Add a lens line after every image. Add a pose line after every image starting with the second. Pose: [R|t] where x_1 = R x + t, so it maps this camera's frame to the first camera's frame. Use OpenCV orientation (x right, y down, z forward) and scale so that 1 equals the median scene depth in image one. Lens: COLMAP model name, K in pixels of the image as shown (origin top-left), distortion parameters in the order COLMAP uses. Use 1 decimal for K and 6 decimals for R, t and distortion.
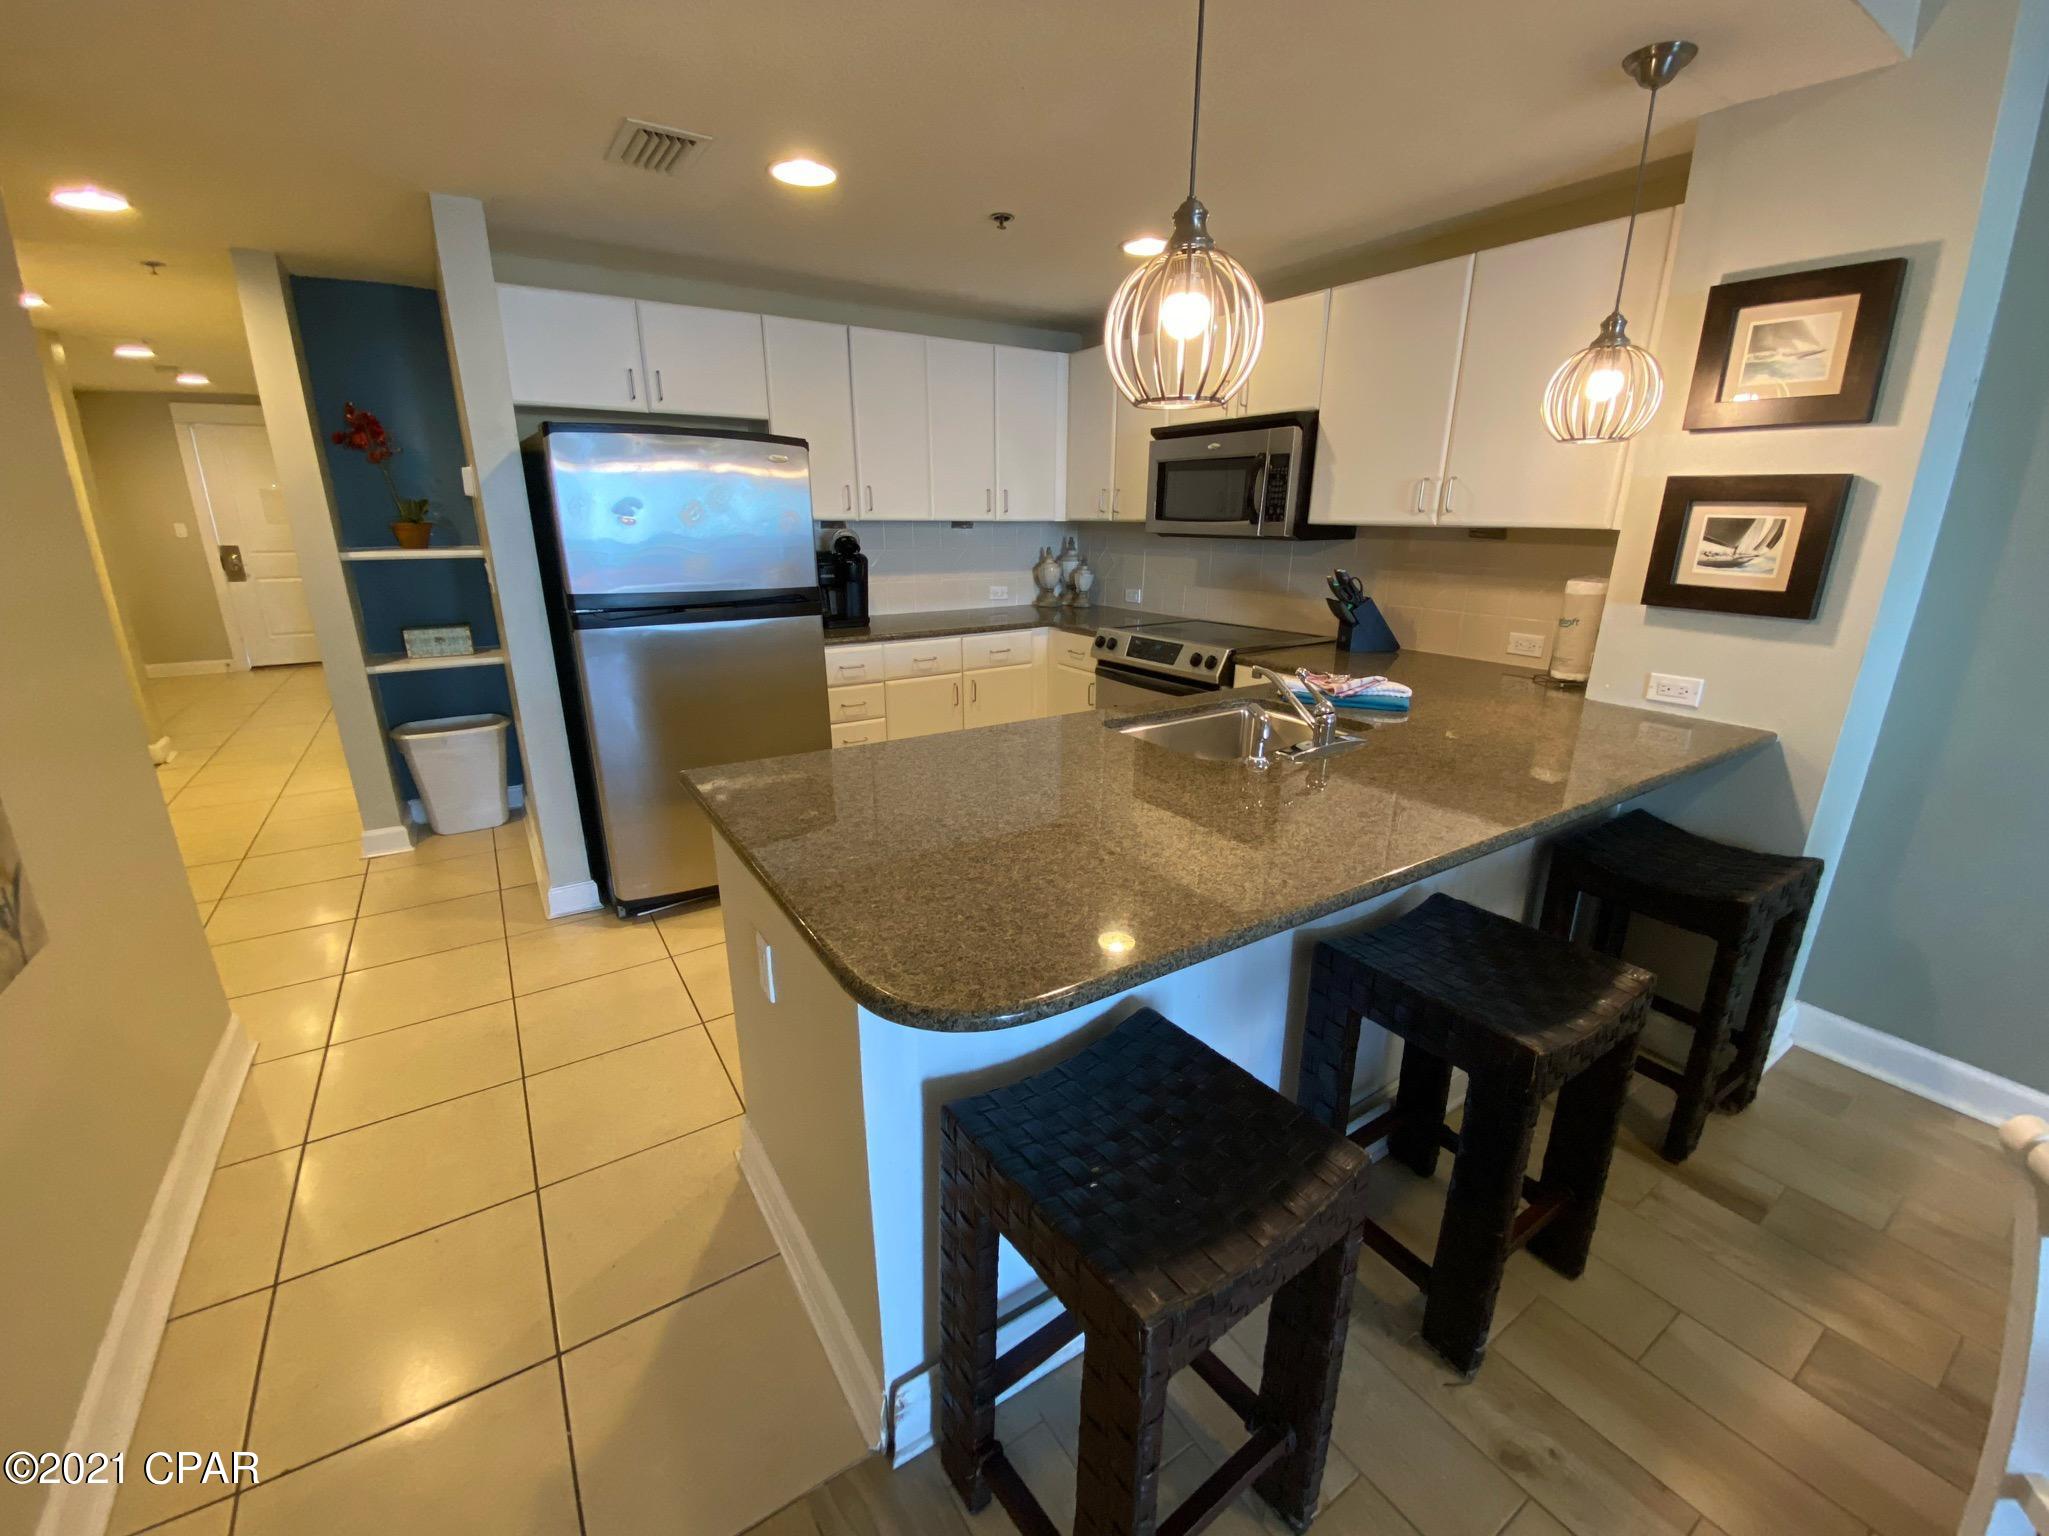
lens RADIAL K [[843.8, 0, 1024.5], [0, 843.8, 768.0], [0, 0, 1]] dist [0.024339, -0.022463]
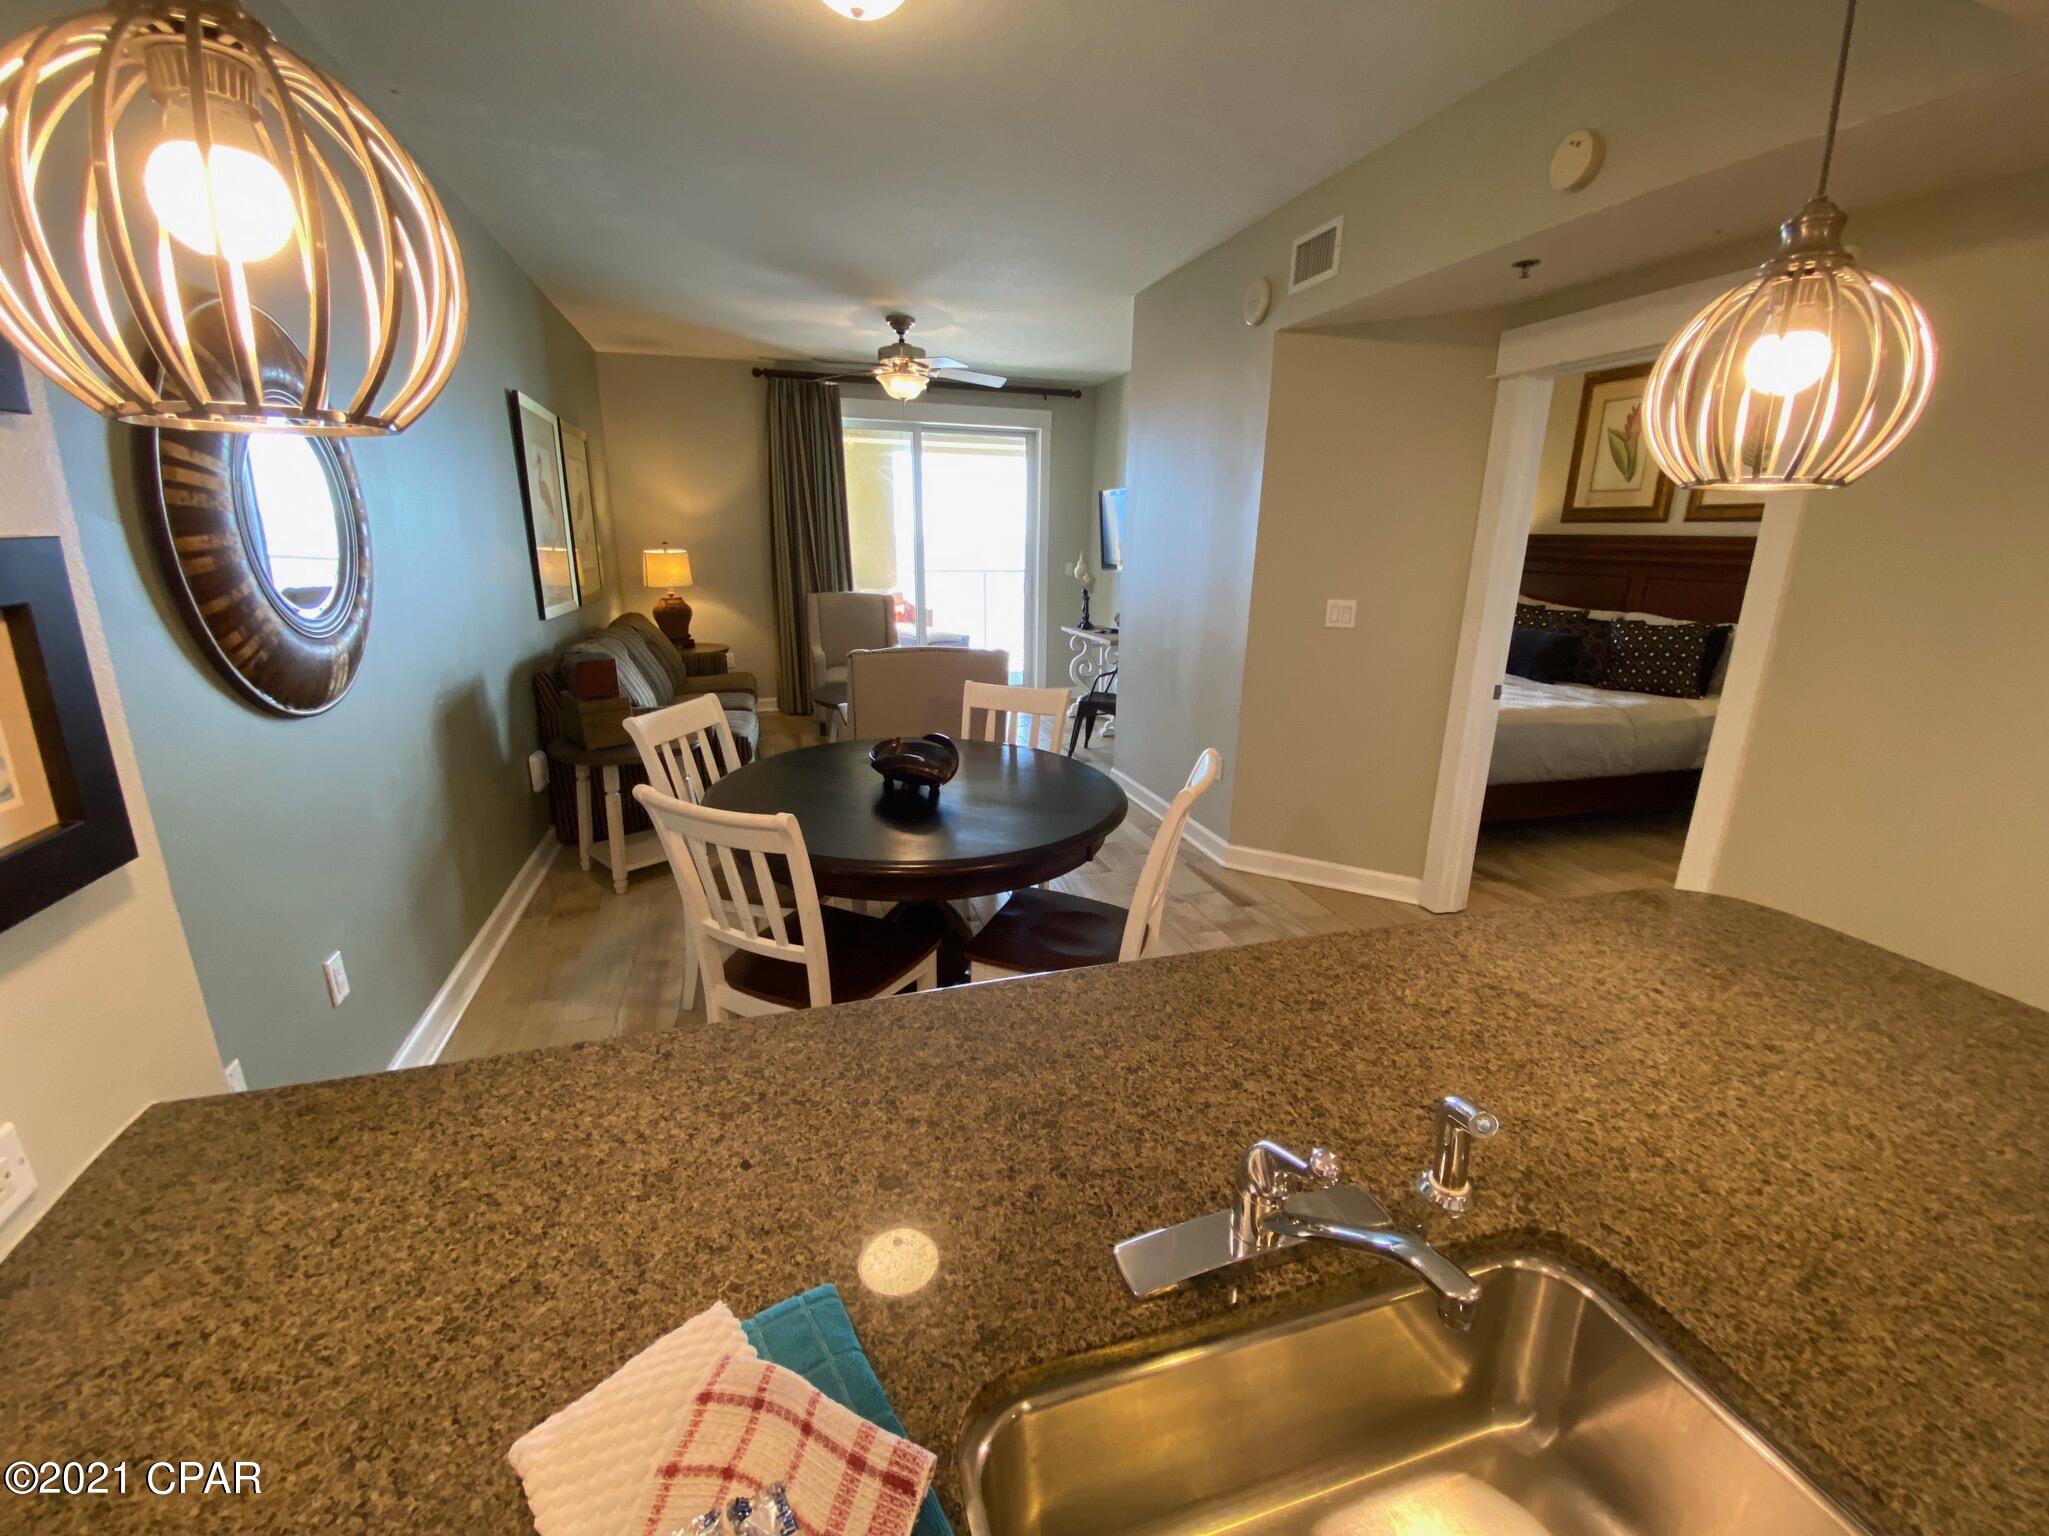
lens RADIAL K [[829.8, 0, 1024.5], [0, 829.8, 768.0], [0, 0, 1]] dist [0.024704, -0.020698]
pose [[-0.961676, -0.092806, 0.258004, 0.342551], [0.061305, 0.844374, 0.532236, -0.387453], [-0.267246, 0.527656, -0.806324, 1.114310]]
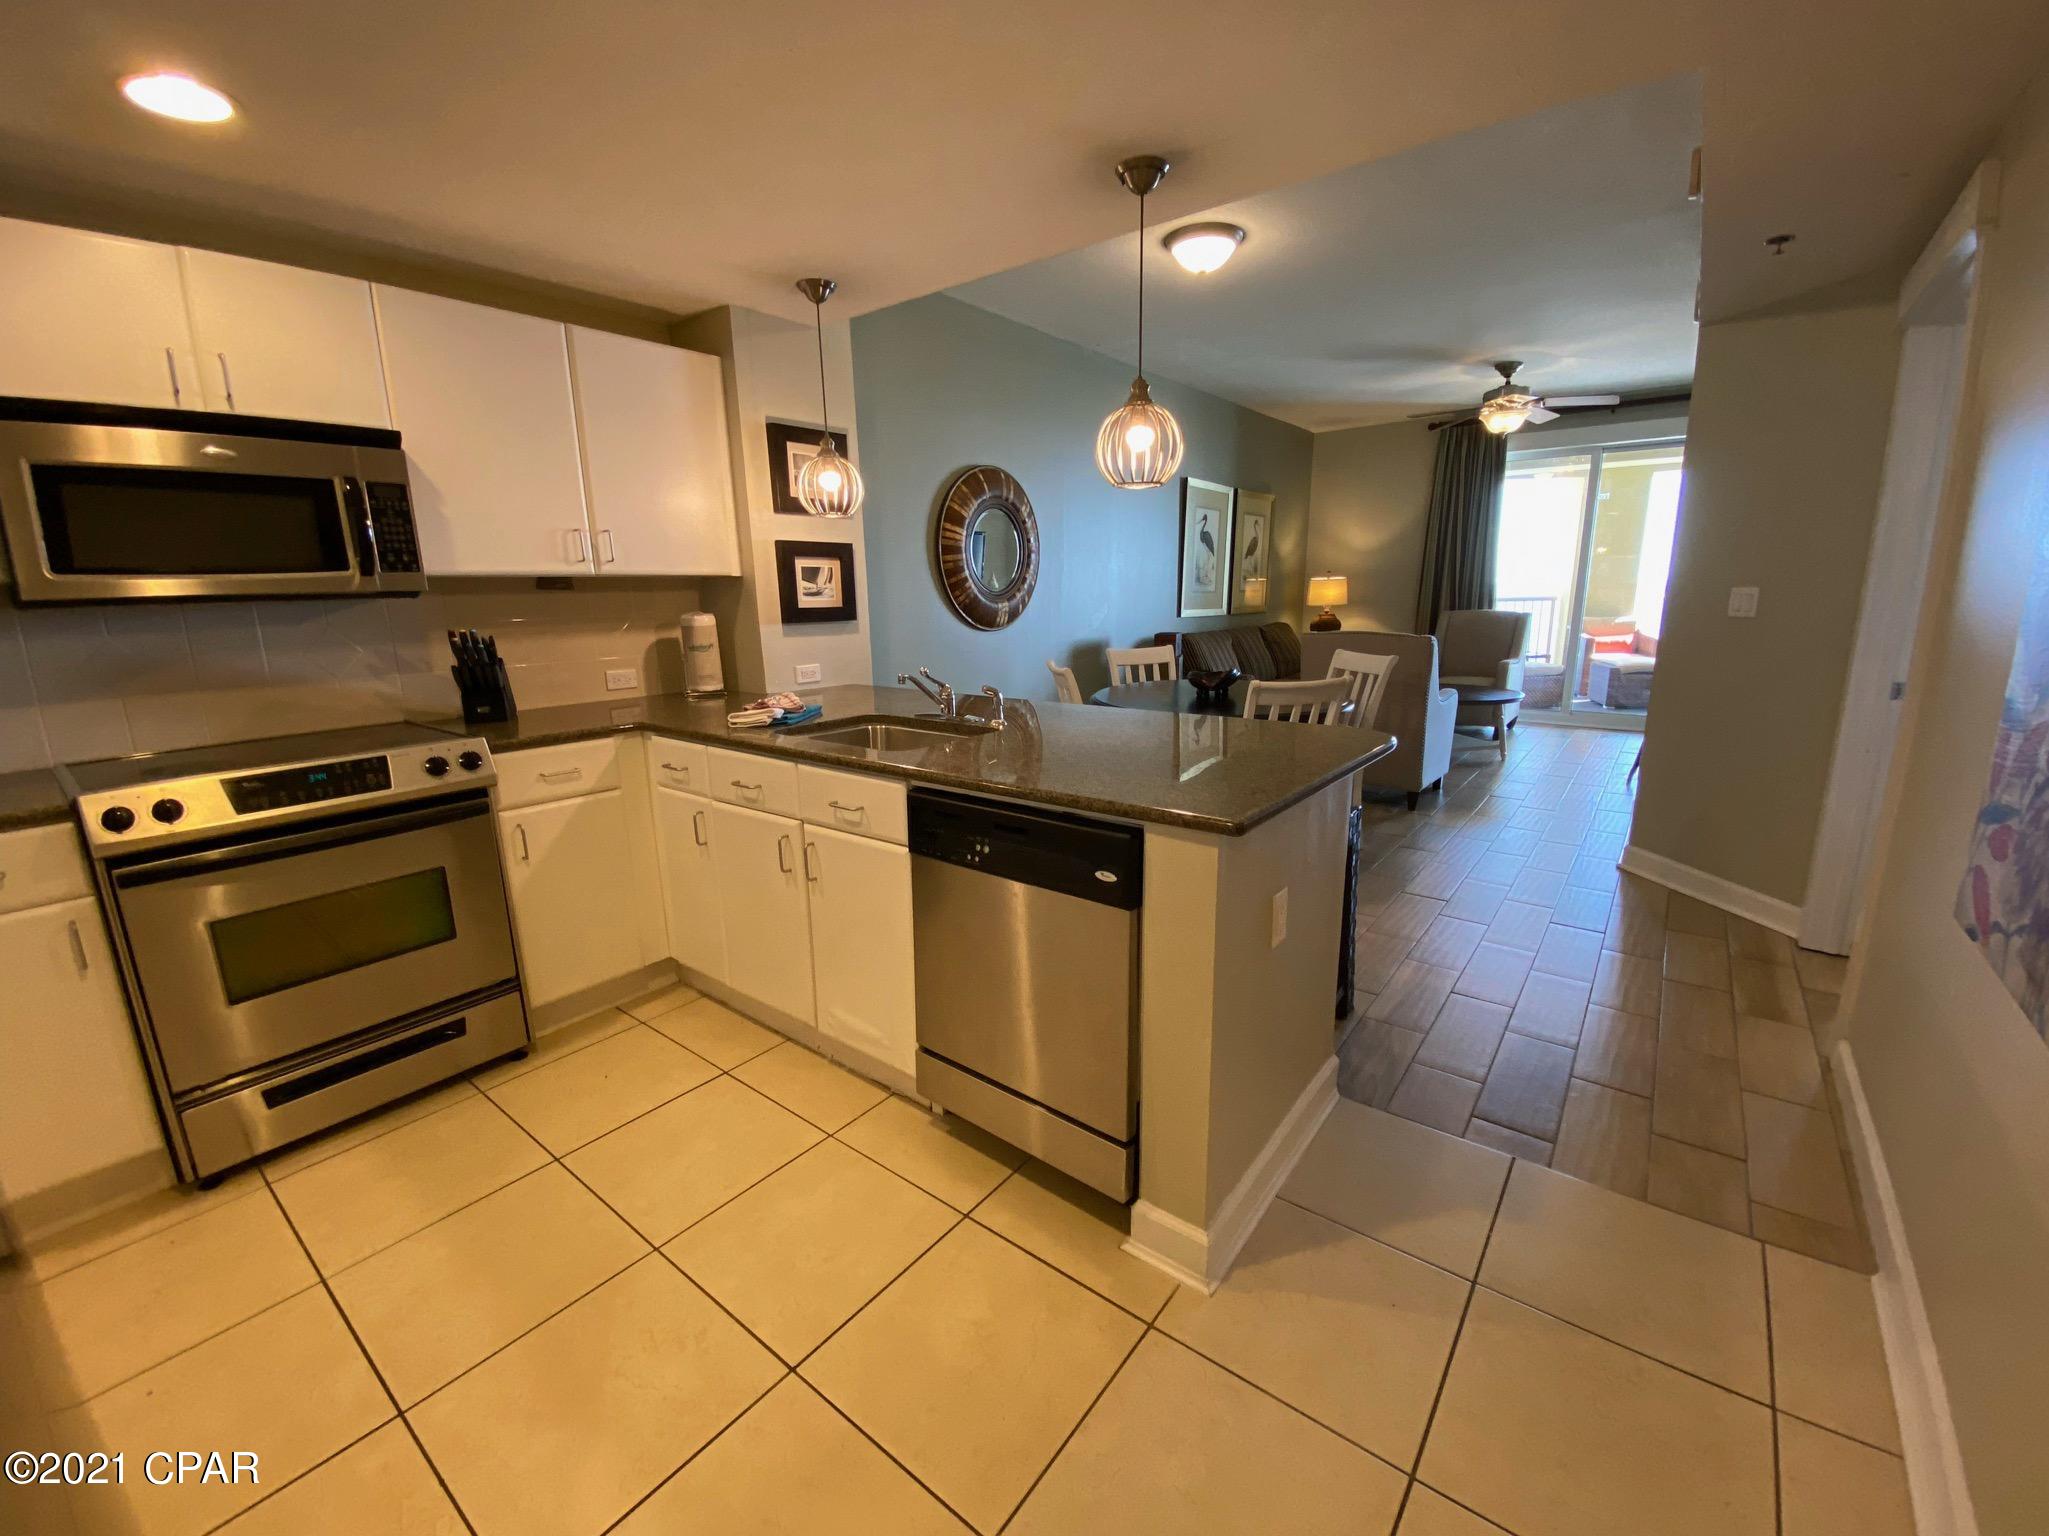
lens RADIAL K [[843.8, 0, 1024.5], [0, 843.8, 768.0], [0, 0, 1]] dist [0.024339, -0.022463]
pose [[-0.317899, -0.199926, 0.926806, -0.916104], [0.290083, 0.910130, 0.295829, -0.298411], [-0.902658, 0.362894, -0.231334, 1.126756]]
